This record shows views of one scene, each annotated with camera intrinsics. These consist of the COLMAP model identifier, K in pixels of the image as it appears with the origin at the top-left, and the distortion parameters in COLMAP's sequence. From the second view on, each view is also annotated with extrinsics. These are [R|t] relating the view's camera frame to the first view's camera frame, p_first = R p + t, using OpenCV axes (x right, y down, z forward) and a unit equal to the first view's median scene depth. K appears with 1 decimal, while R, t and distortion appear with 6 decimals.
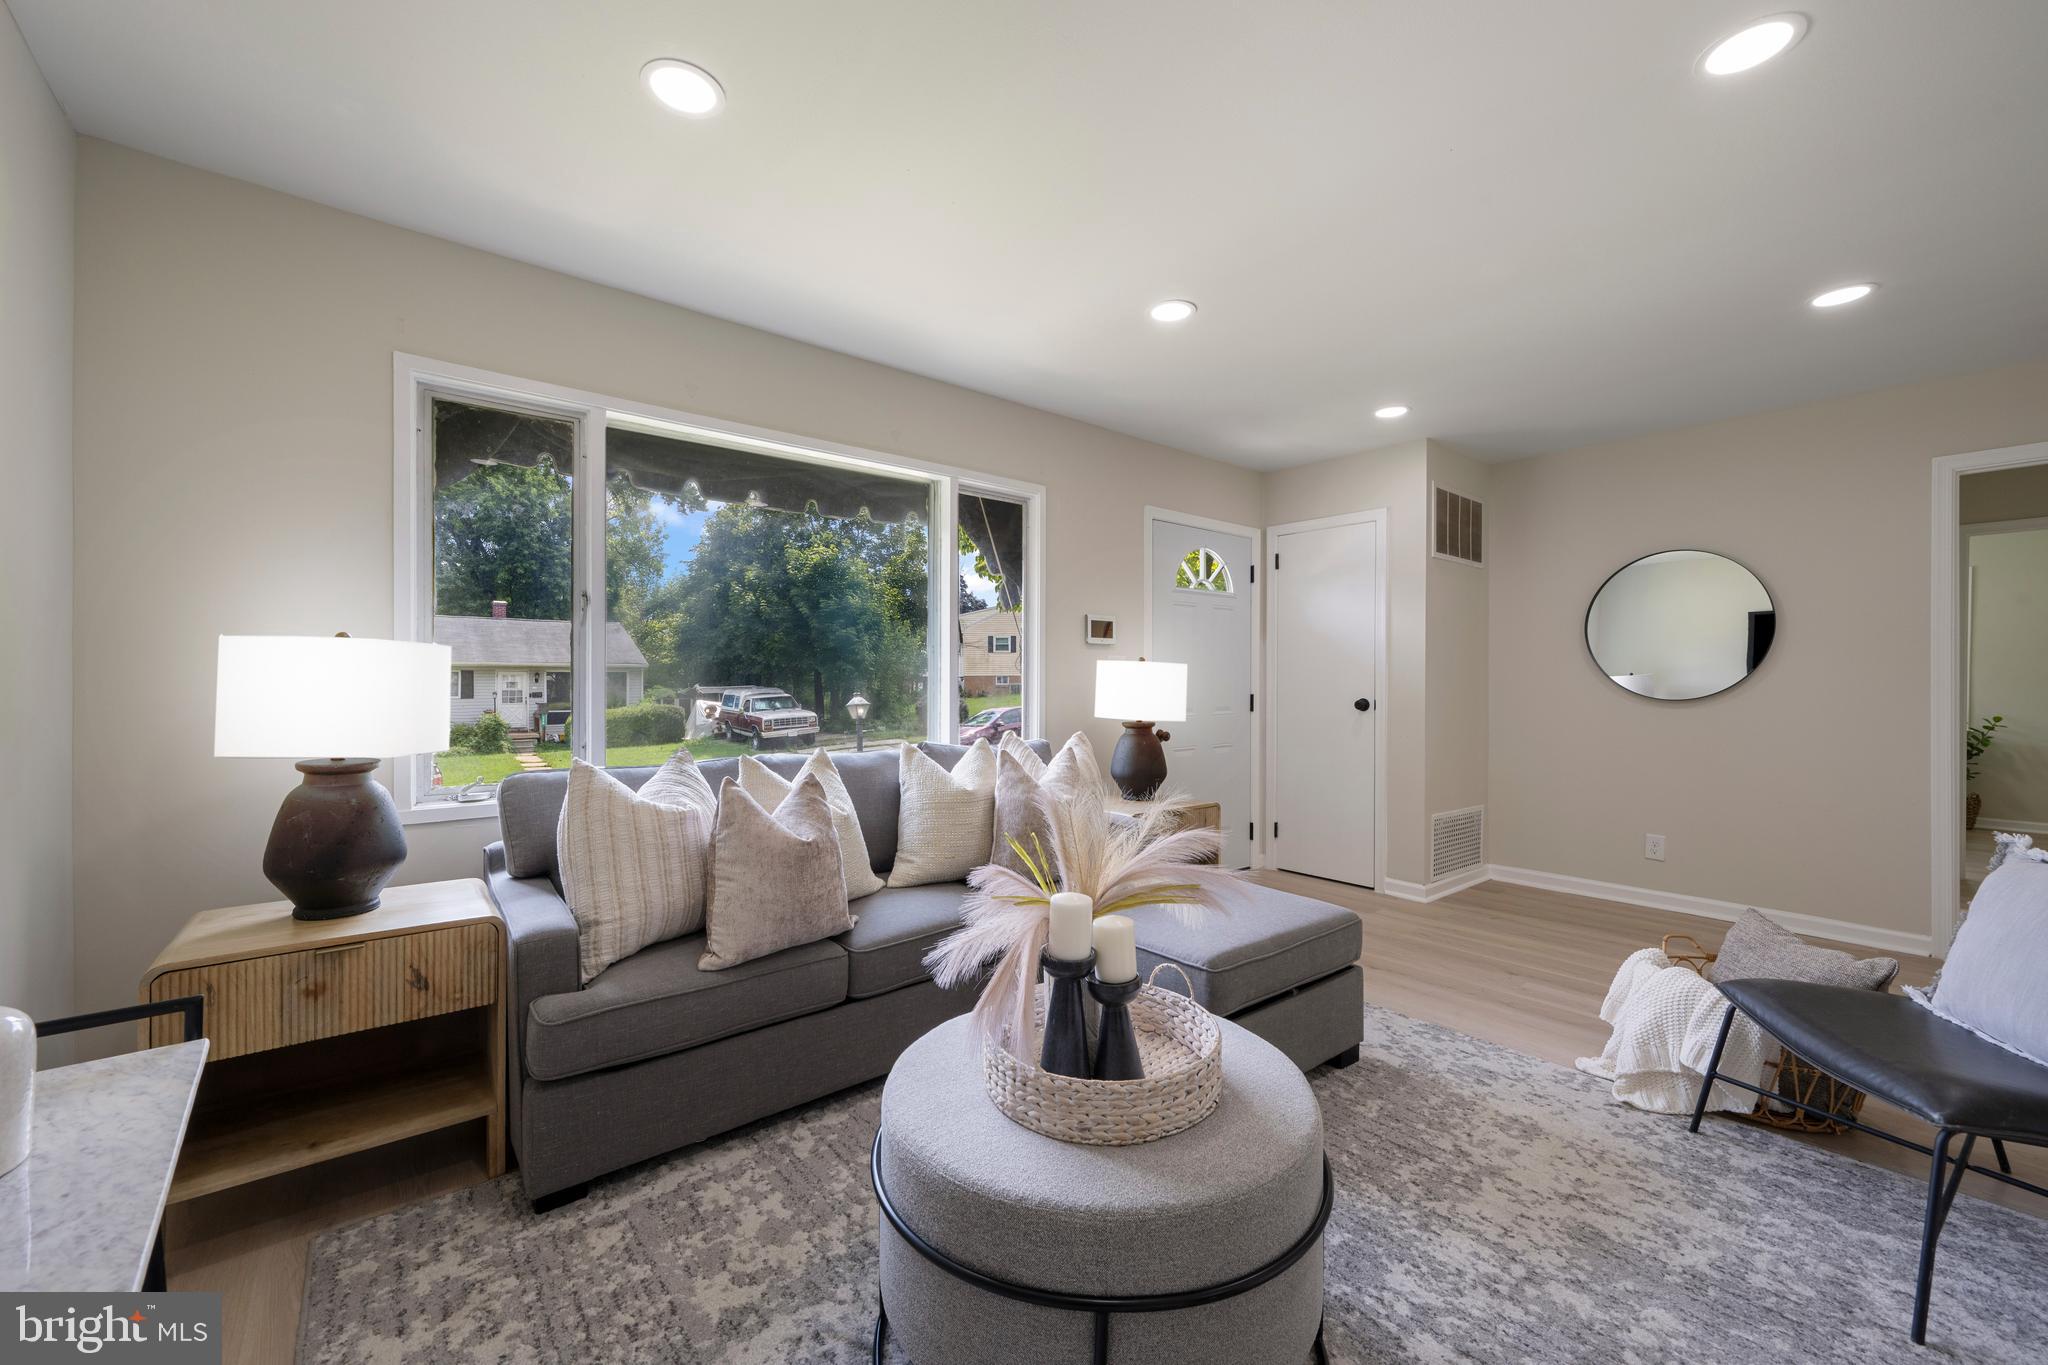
lens RADIAL K [[803.1, 0, 1032.7], [0, 803.1, 677.1], [0, 0, 1]] dist [-0.000037, 0.000120]
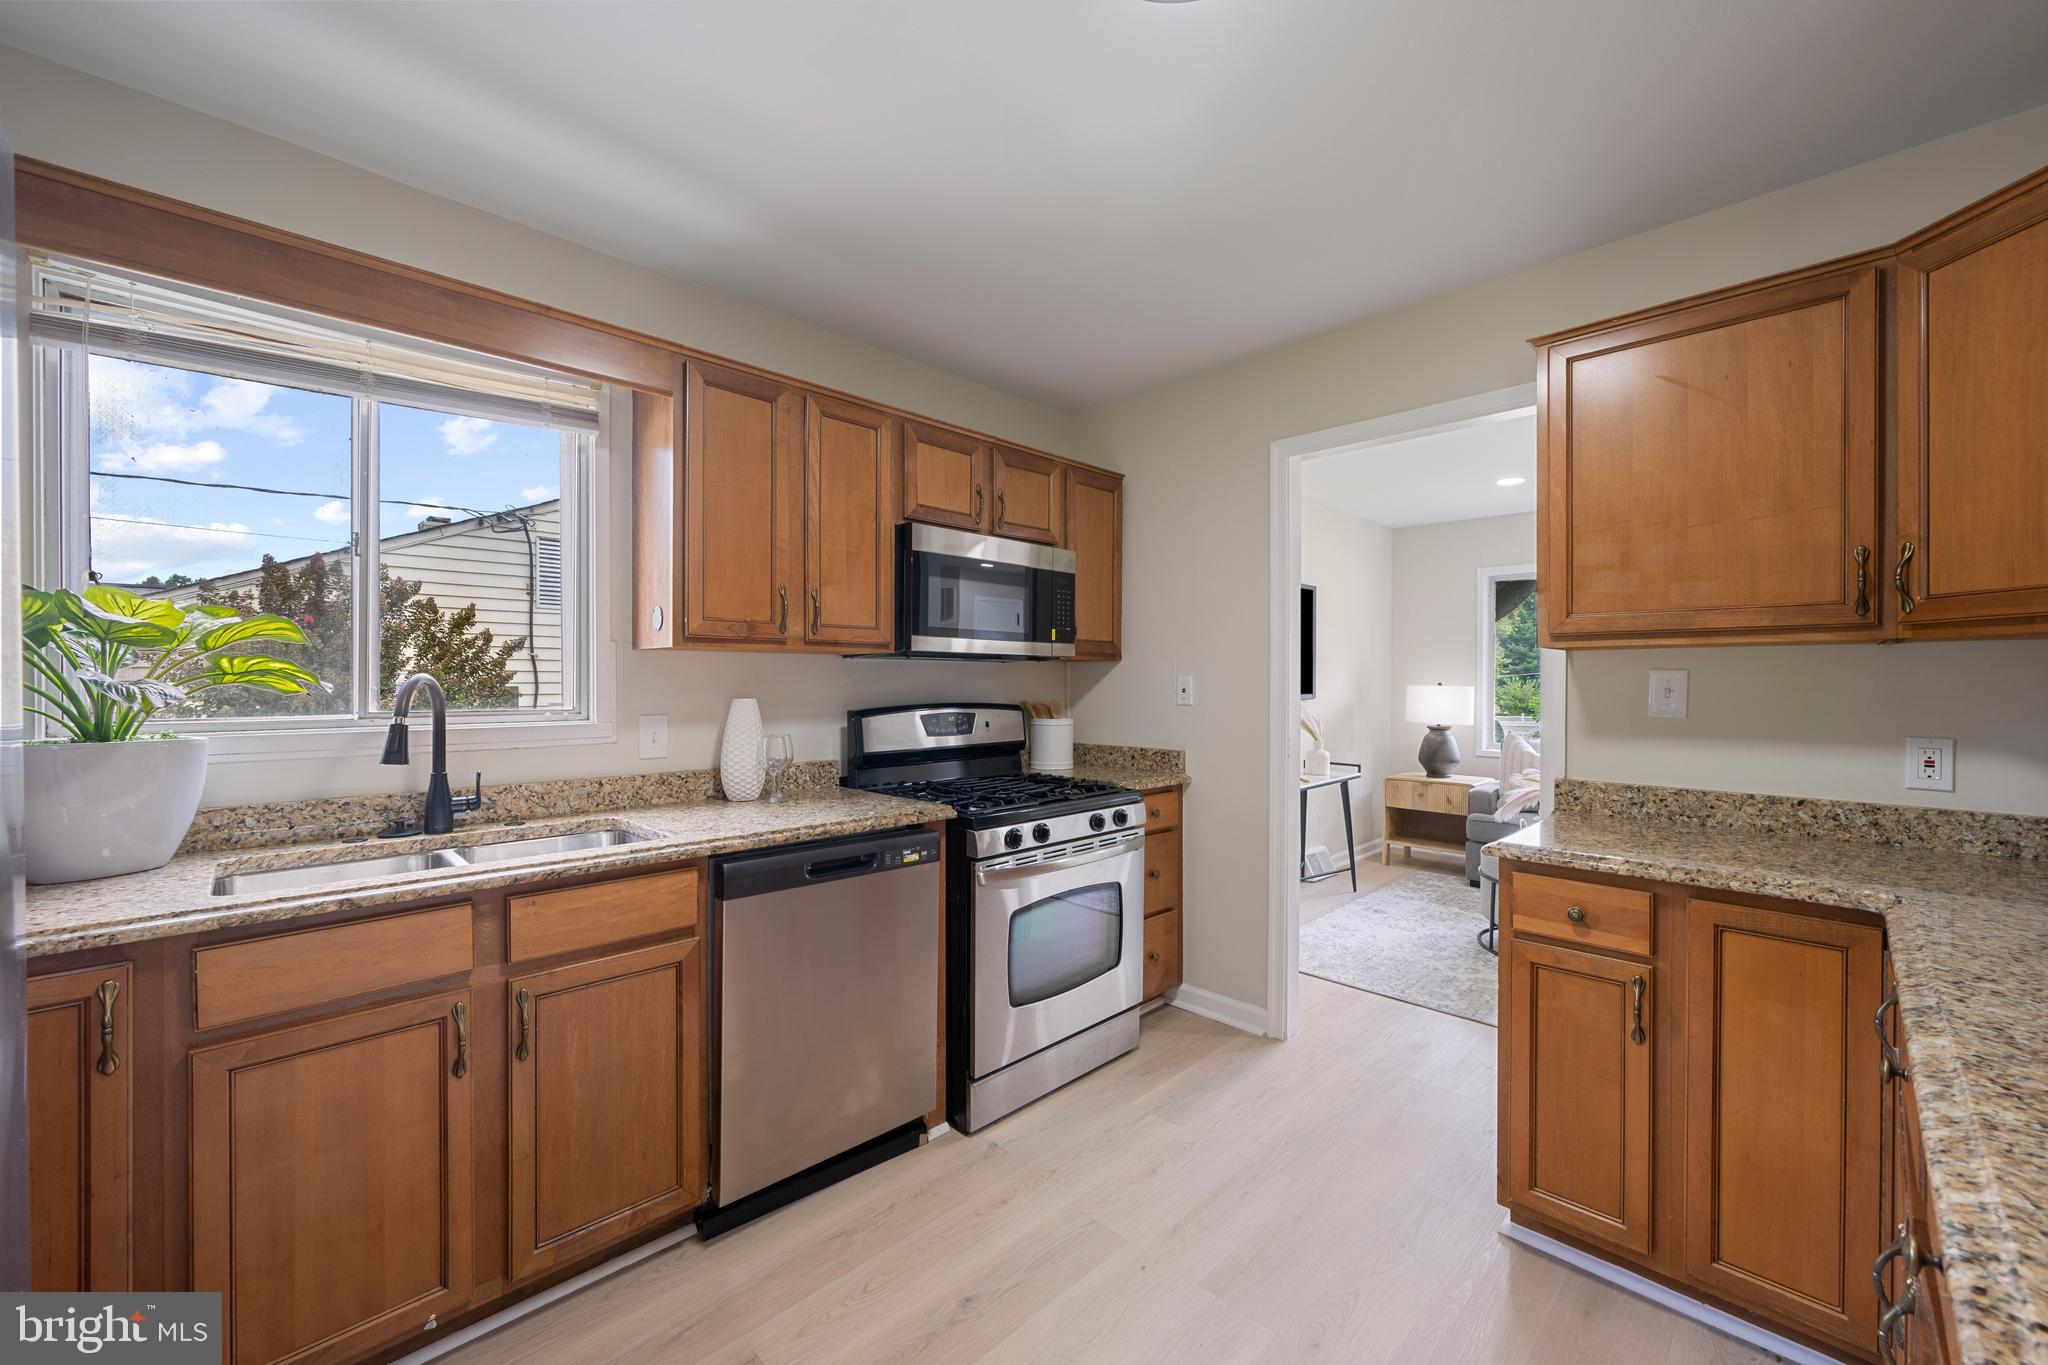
lens RADIAL K [[803.1, 0, 1032.7], [0, 803.1, 677.1], [0, 0, 1]] dist [-0.000037, 0.000120]
pose [[0.089042, -0.007139, -0.996002, 0.805911], [-0.000196, 0.999974, -0.007185, -0.022519], [0.996028, 0.000835, 0.089038, -0.311596]]
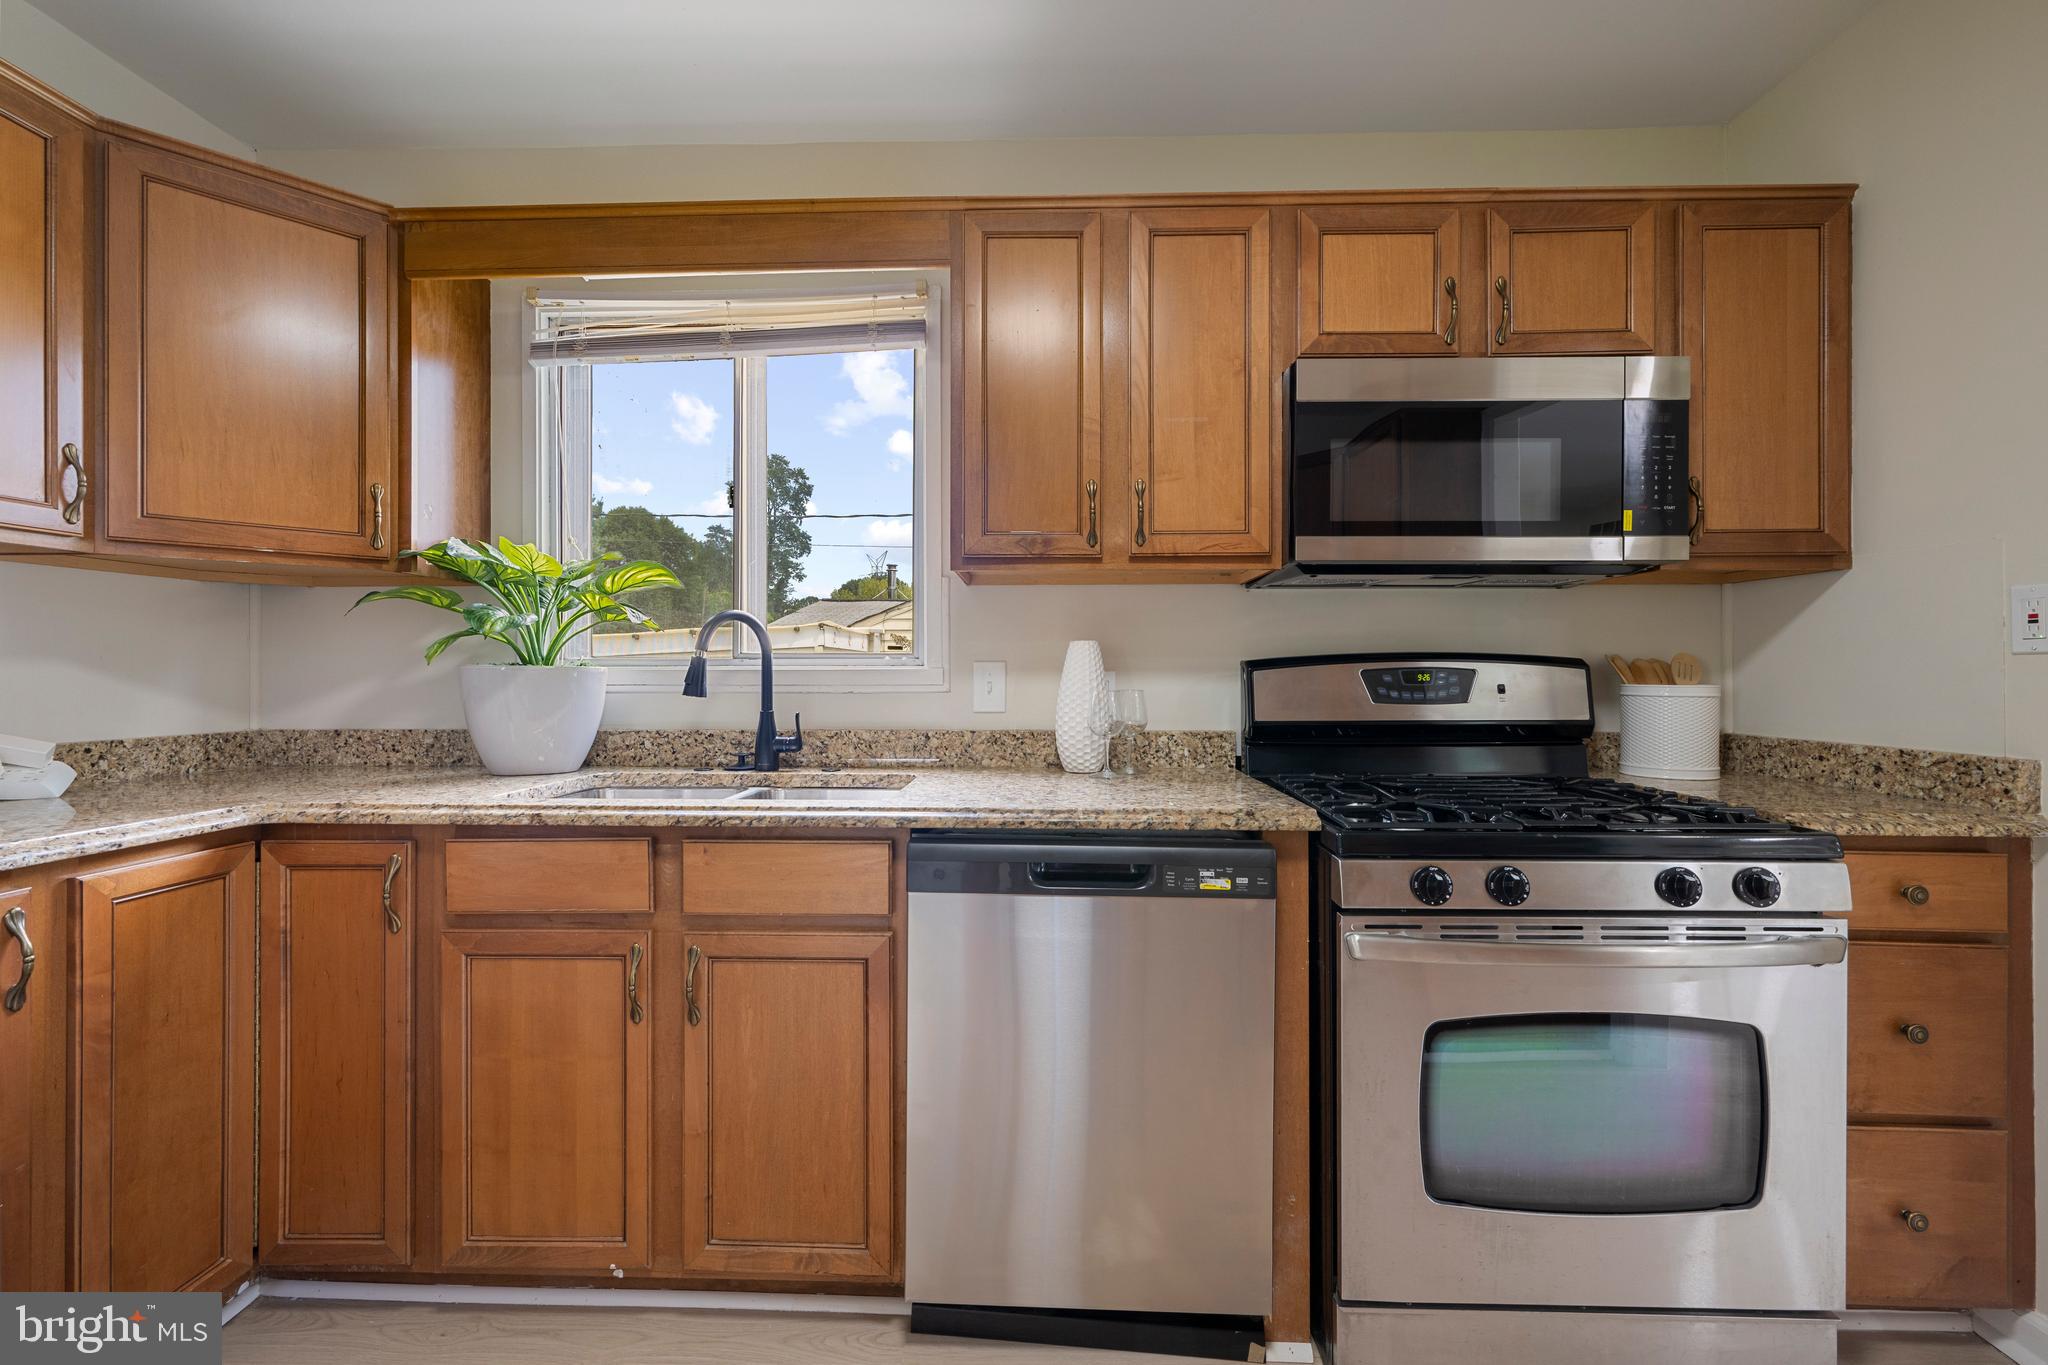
lens RADIAL K [[844.4, 0, 1005.6], [0, 844.4, 664.8], [0, 0, 1]] dist [0.001021, 0.000121]
pose [[-0.663757, -0.006118, -0.747923, 0.604702], [-0.000716, 0.999971, -0.007544, 0.003971], [0.747948, -0.004471, -0.663742, -0.193645]]
